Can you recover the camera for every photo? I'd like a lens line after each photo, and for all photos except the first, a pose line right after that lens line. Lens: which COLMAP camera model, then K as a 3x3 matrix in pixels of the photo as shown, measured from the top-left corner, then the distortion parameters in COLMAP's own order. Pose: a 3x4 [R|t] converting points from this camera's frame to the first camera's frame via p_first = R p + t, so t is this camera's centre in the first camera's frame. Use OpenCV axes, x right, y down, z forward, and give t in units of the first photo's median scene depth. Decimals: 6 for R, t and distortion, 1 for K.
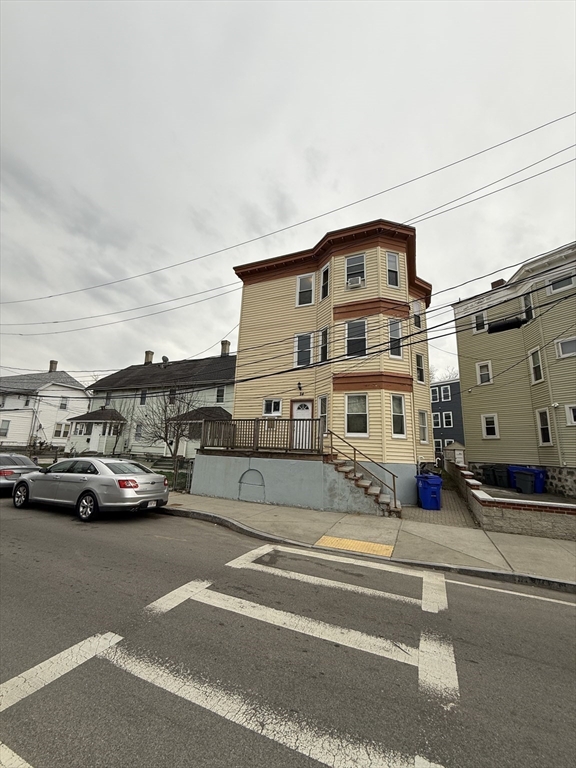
lens RADIAL K [[306.4, 0, 289.4], [0, 306.4, 383.5], [0, 0, 1]] dist [0.001808, 0.001338]
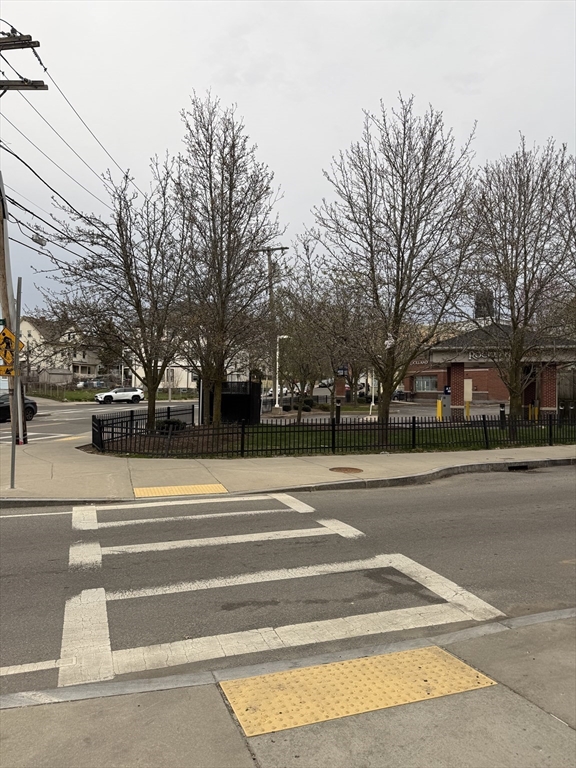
lens RADIAL K [[541.0, 0, 287.7], [0, 541.0, 383.8], [0, 0, 1]] dist [0.029703, -0.026755]
pose [[-0.711905, -0.052165, -0.700336, 0.901368], [0.113265, 0.975653, -0.187808, 0.498563], [0.693082, -0.213025, -0.688664, 1.970987]]
